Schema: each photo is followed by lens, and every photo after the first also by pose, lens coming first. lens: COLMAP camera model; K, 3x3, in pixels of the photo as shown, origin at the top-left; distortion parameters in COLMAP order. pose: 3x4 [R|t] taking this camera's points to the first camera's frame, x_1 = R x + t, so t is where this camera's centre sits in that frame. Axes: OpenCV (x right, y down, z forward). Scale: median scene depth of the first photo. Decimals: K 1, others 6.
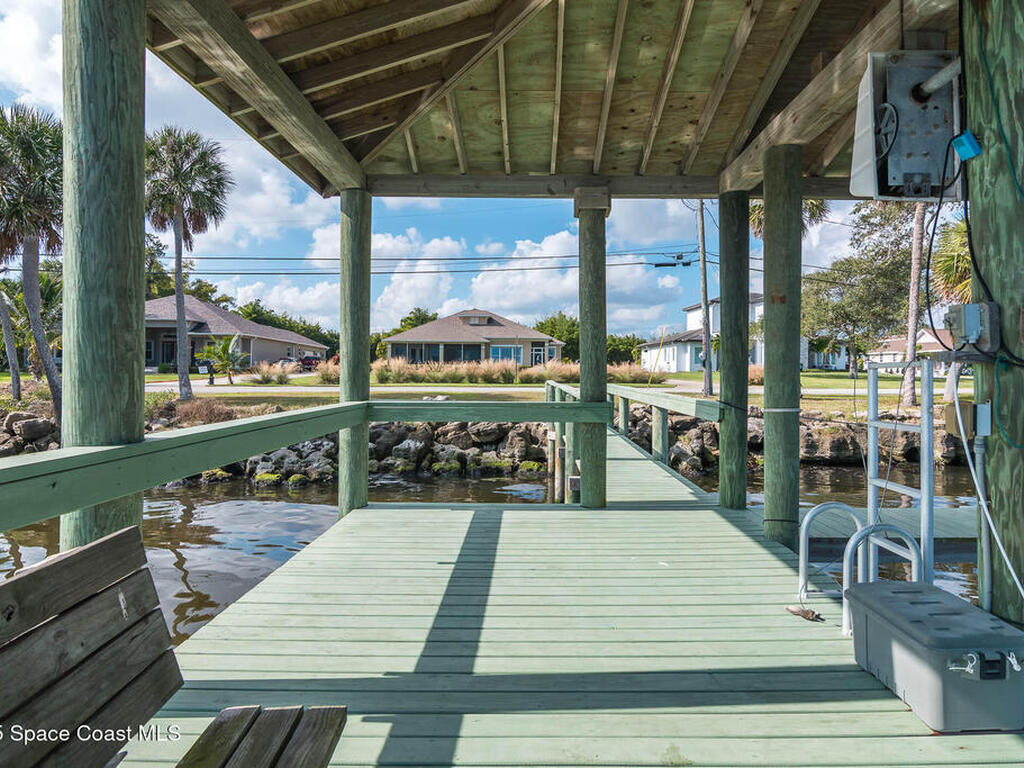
lens RADIAL K [[548.1, 0, 512.0], [0, 548.1, 384.0], [0, 0, 1]] dist [-0.025233, -0.000420]
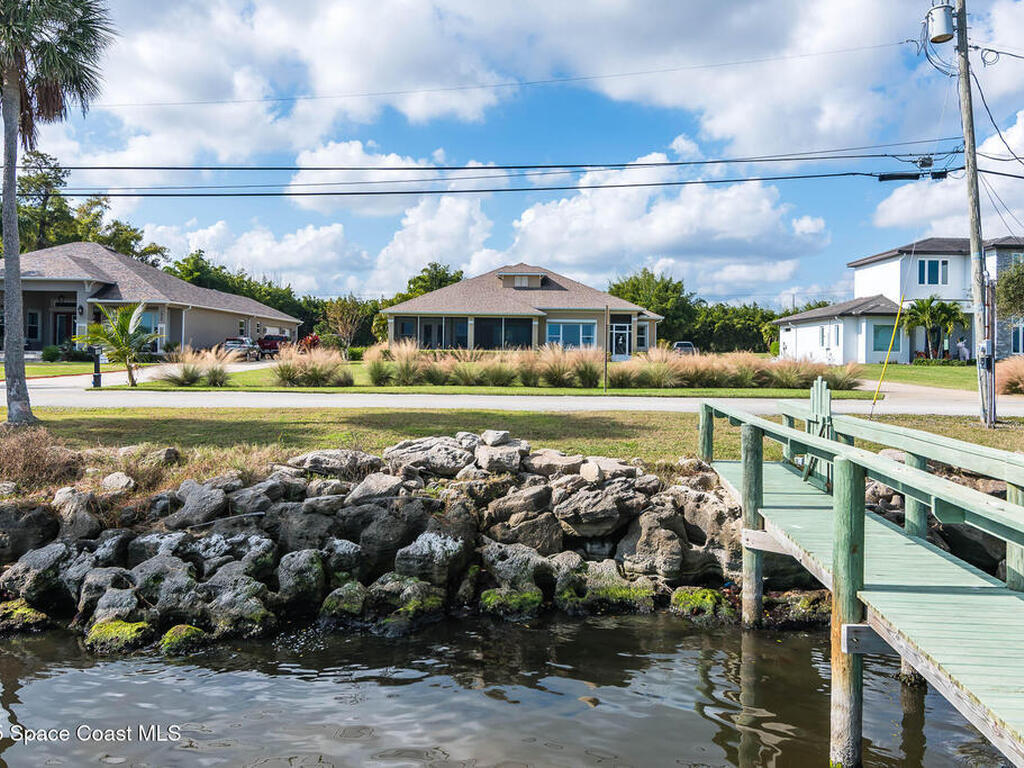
lens RADIAL K [[742.2, 0, 512.0], [0, 742.2, 384.0], [0, 0, 1]] dist [-0.016301, -0.000677]
pose [[0.998203, 0.008866, -0.059267, -0.042618], [-0.007653, 0.999757, 0.020669, -0.020541], [0.059435, -0.020178, 0.998028, 0.193933]]
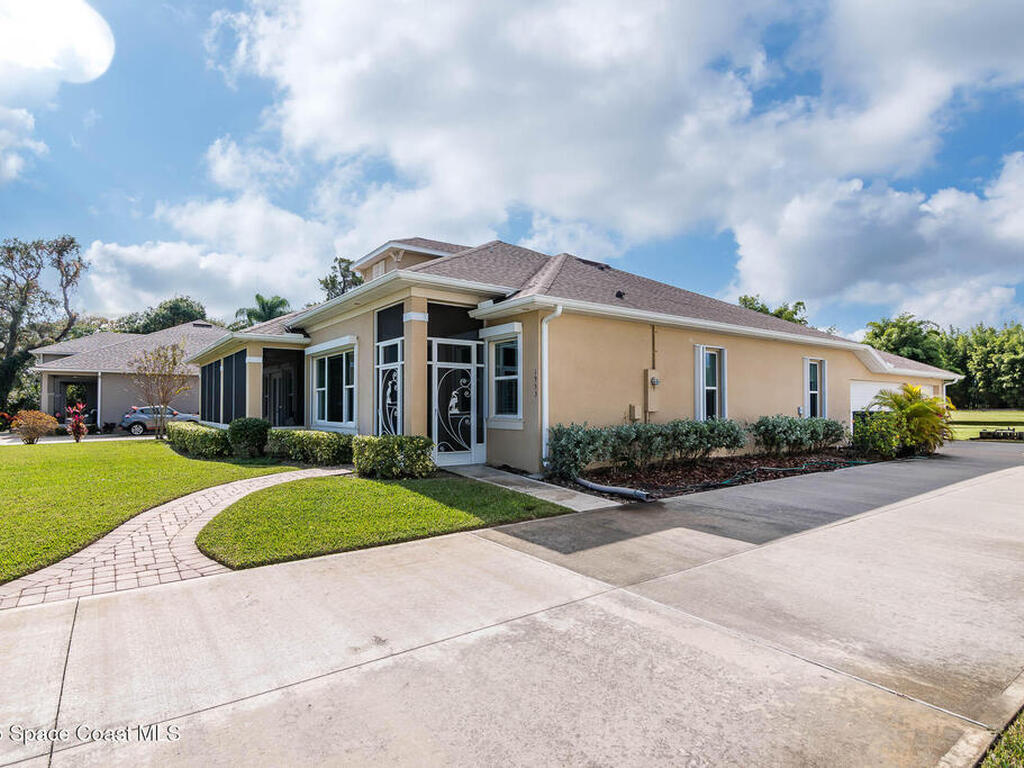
lens RADIAL K [[548.1, 0, 512.0], [0, 548.1, 384.0], [0, 0, 1]] dist [-0.025233, -0.000420]
pose [[0.584292, -0.037511, -0.810676, 0.356106], [-0.007576, 0.998636, -0.051668, -0.063629], [0.811508, 0.036331, 0.583210, 1.425364]]
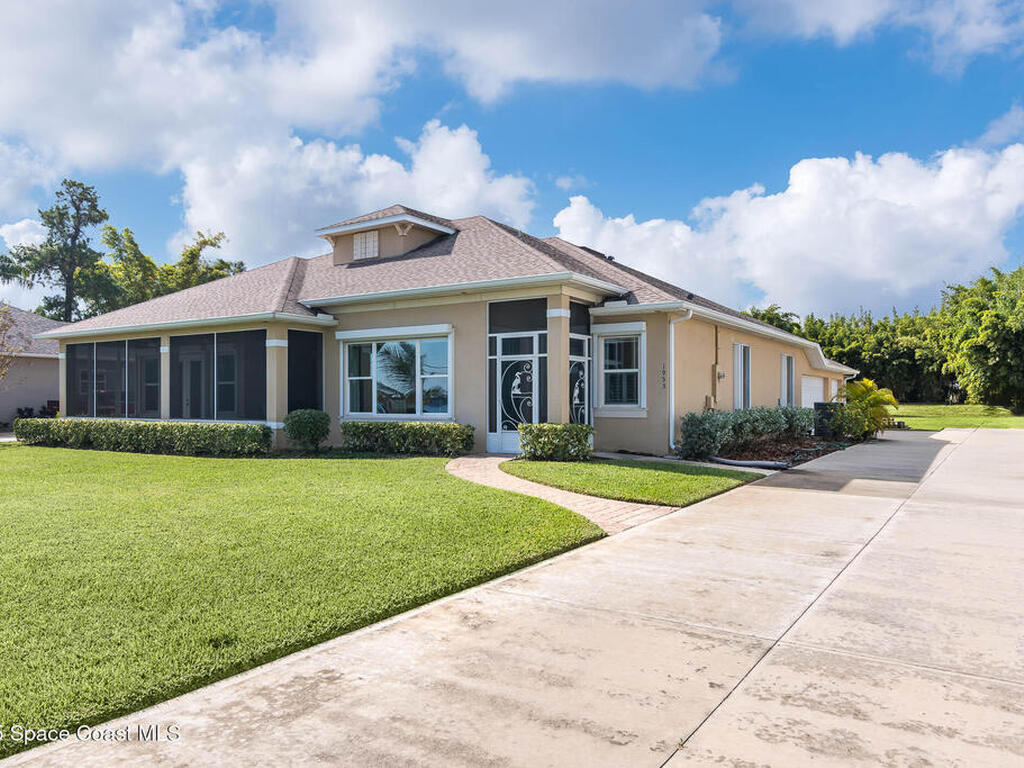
lens RADIAL K [[737.4, 0, 512.0], [0, 737.4, 384.0], [0, 0, 1]] dist [-0.002201, -0.001007]
pose [[0.837391, -0.016453, -0.546356, 0.299223], [-0.003326, 0.999375, -0.035193, -0.058829], [0.546594, 0.031287, 0.836813, 1.195154]]
